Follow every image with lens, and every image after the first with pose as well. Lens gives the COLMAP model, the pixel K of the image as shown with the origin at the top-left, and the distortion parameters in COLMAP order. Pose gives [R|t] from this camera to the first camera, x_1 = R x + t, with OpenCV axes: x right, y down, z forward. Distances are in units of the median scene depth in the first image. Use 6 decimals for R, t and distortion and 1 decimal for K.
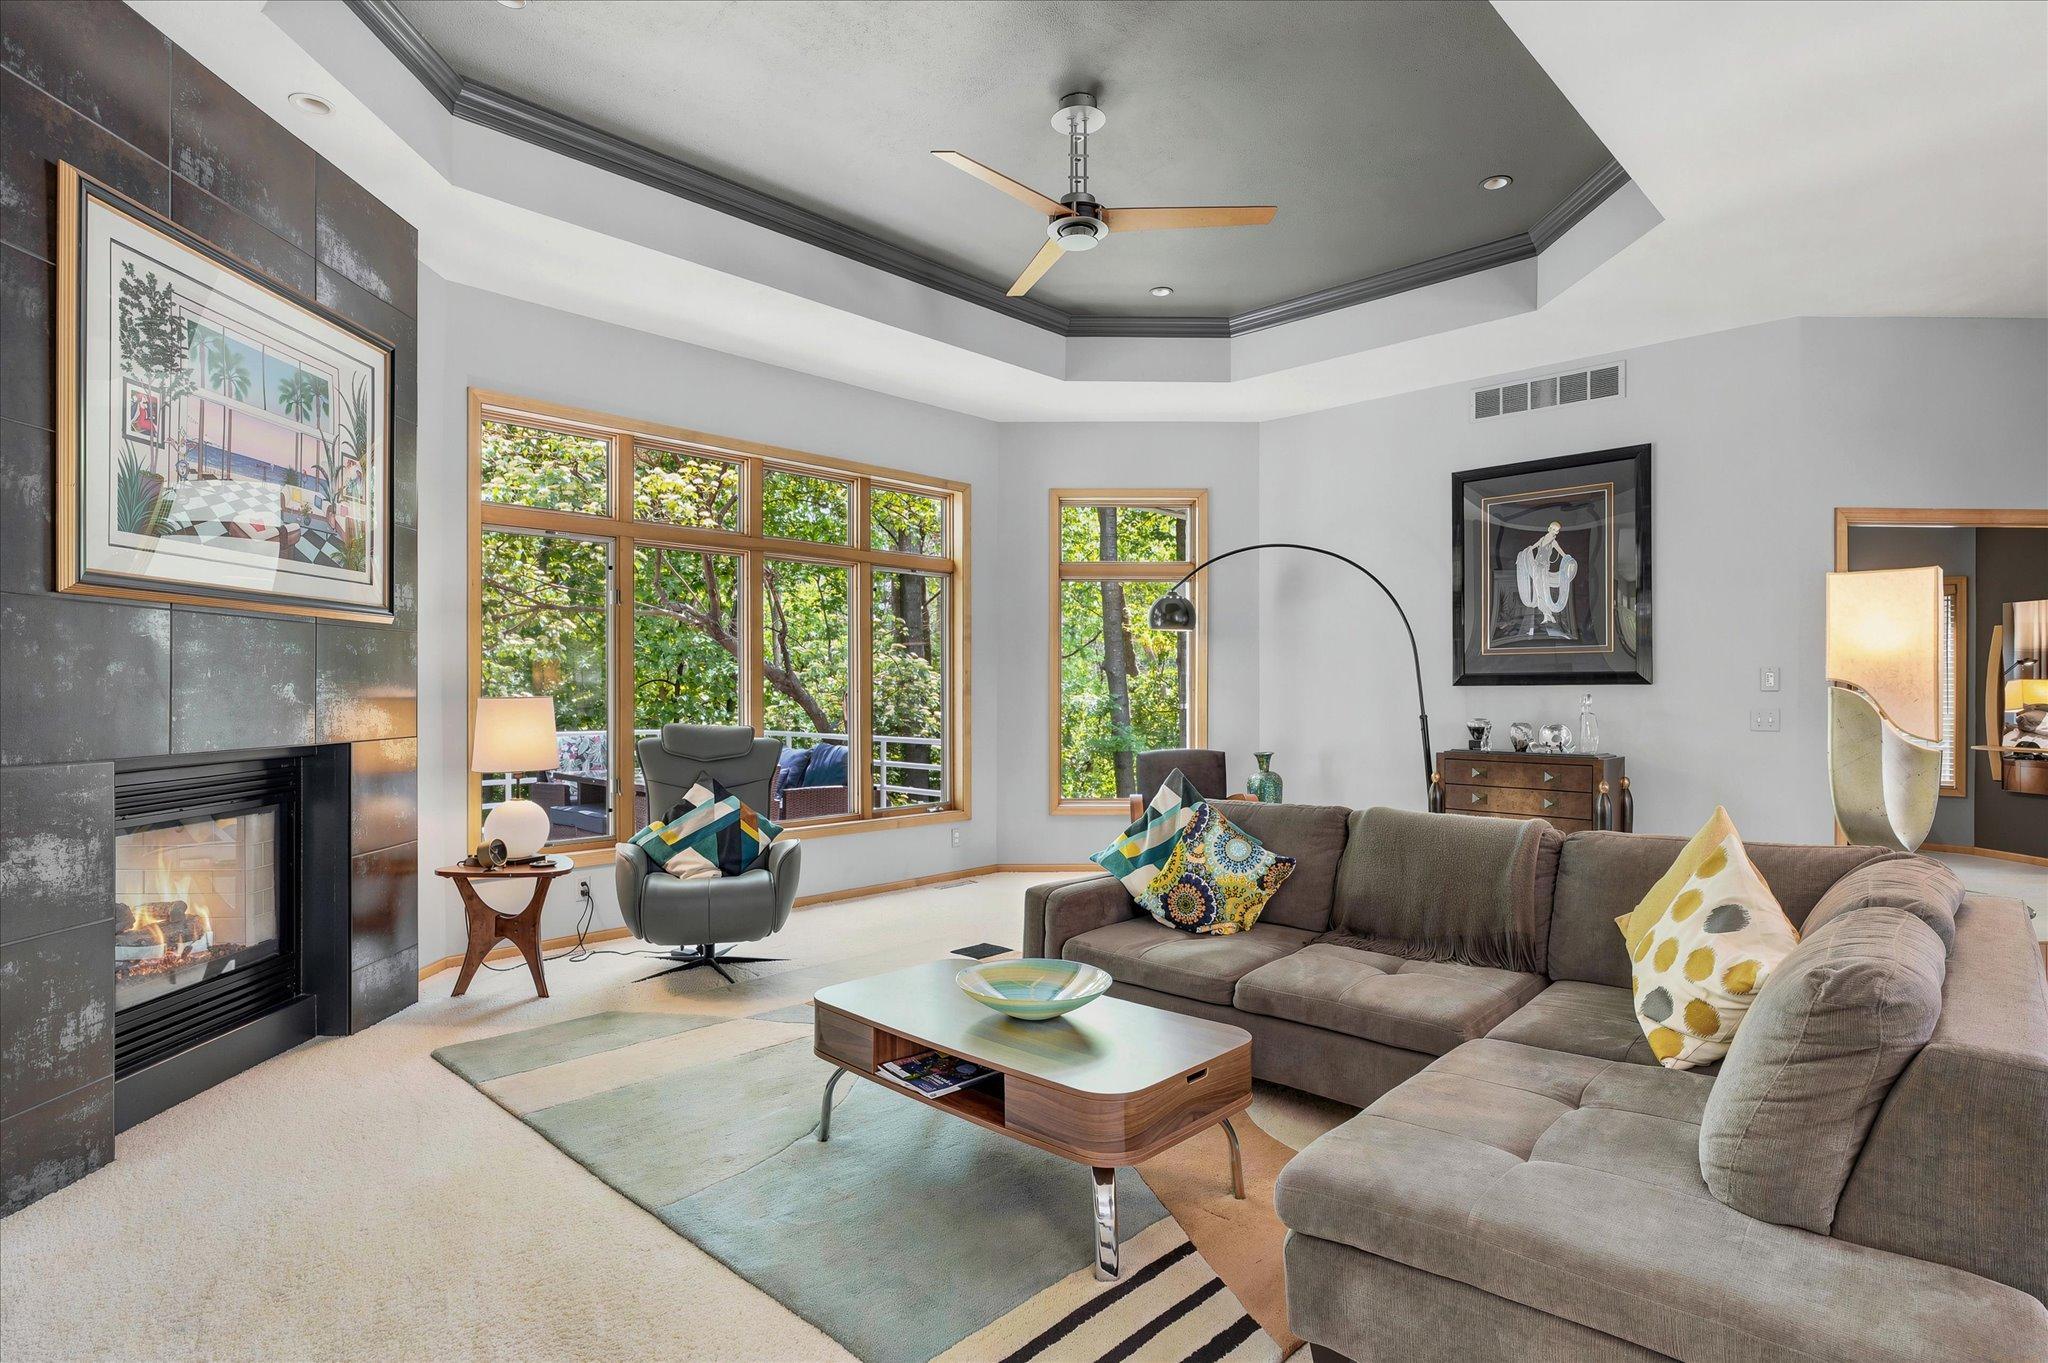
lens RADIAL K [[1035.1, 0, 1018.2], [0, 1035.1, 693.1], [0, 0, 1]] dist [0.000131, 0.000607]
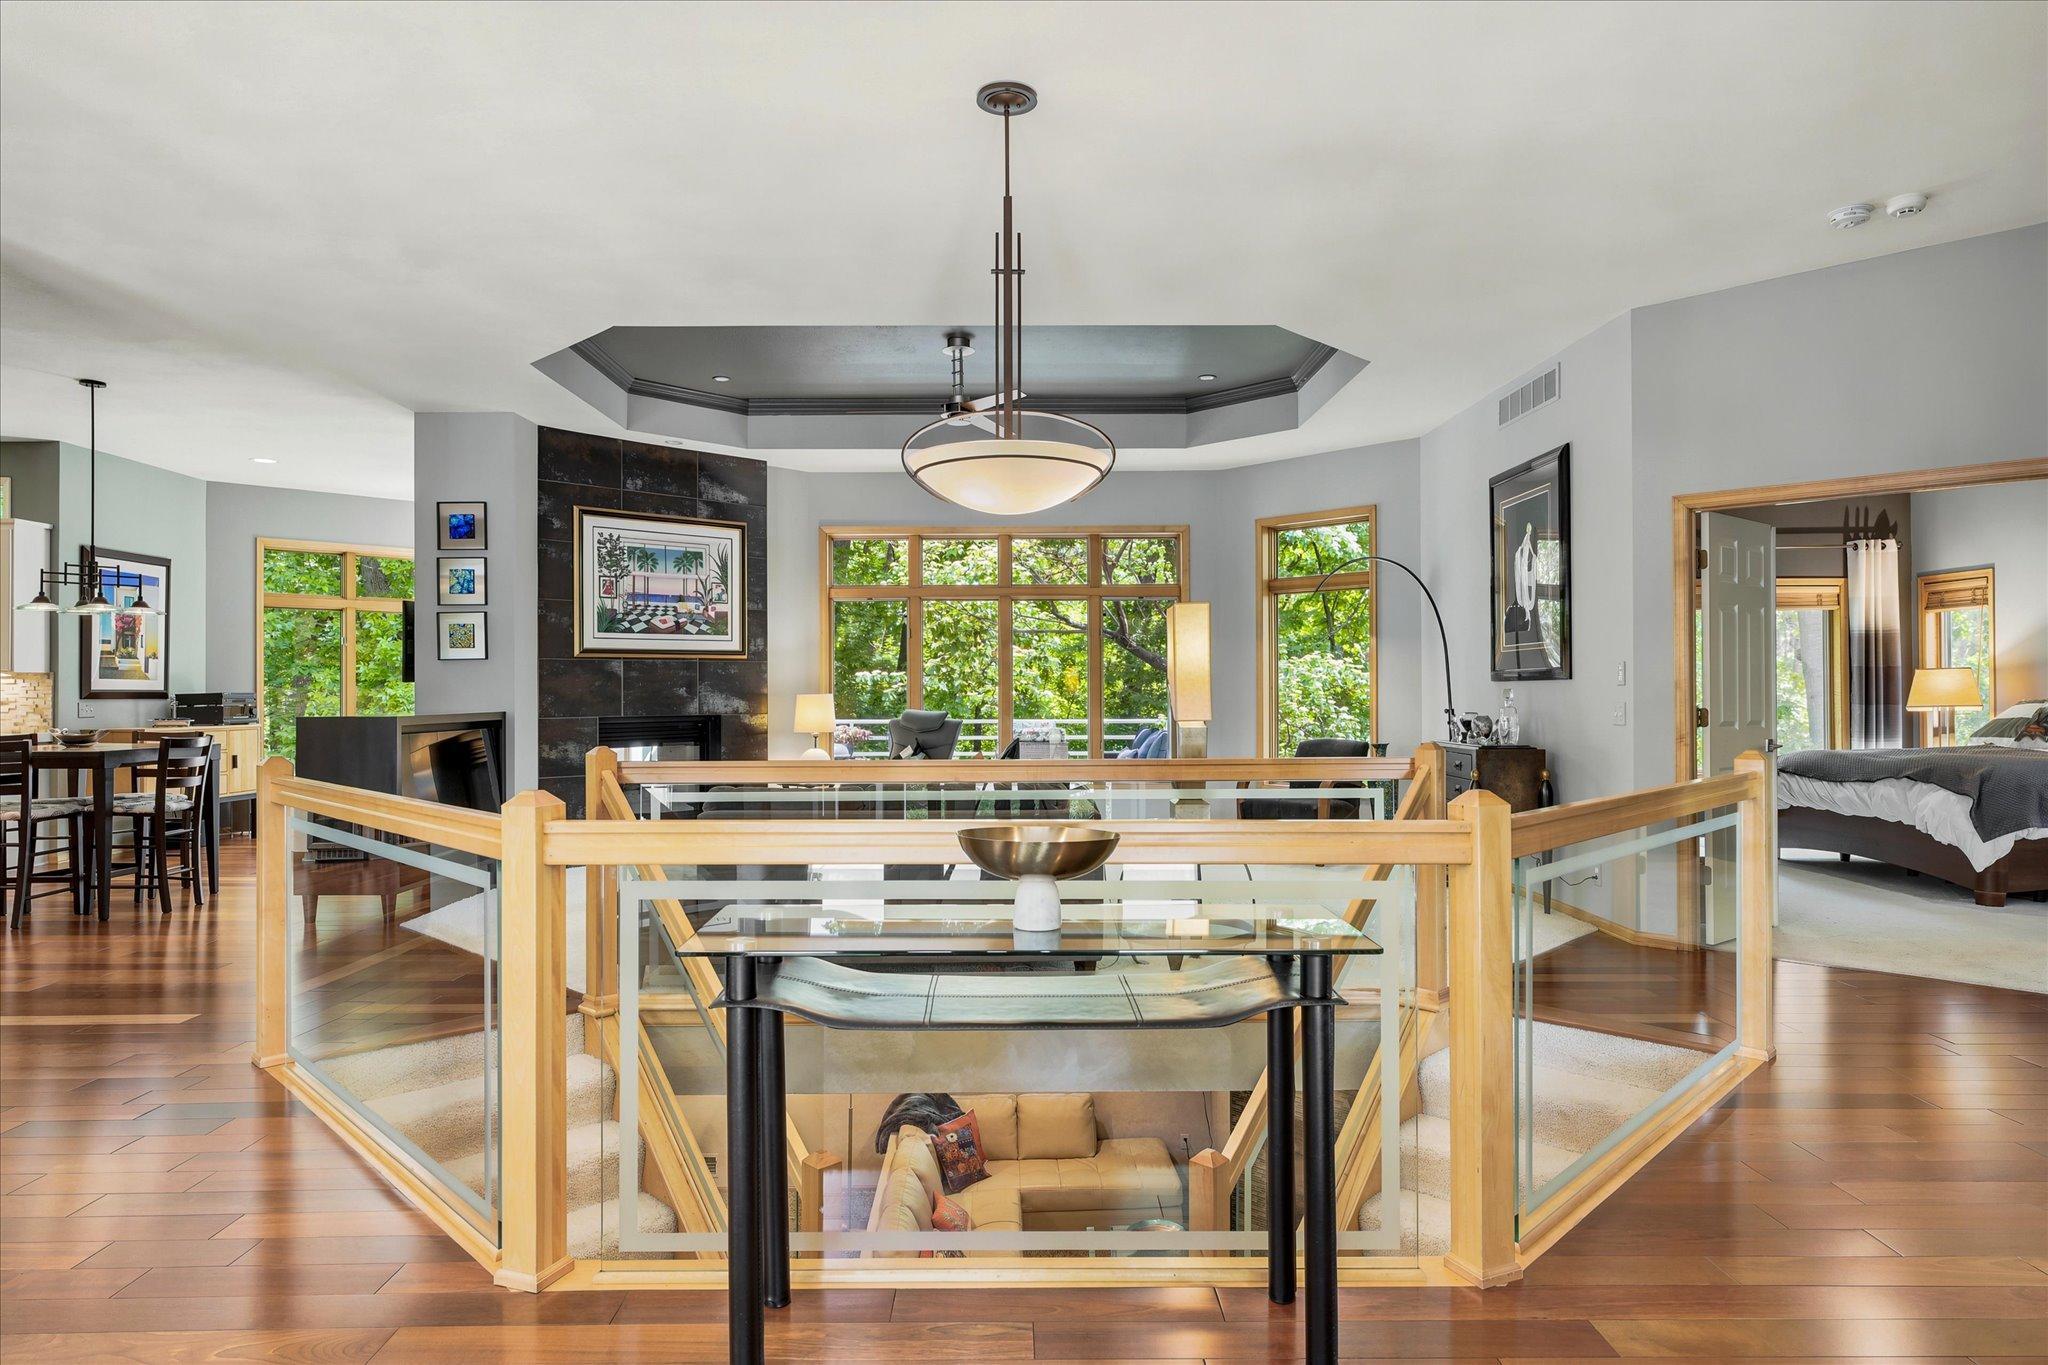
lens RADIAL K [[1035.1, 0, 1027.3], [0, 1035.1, 681.6], [0, 0, 1]] dist [0.000131, 0.000607]
pose [[0.733863, -0.006697, -0.679265, 1.389959], [0.008759, 0.999962, -0.000396, -0.013891], [0.679241, -0.005659, 0.733893, -0.173306]]
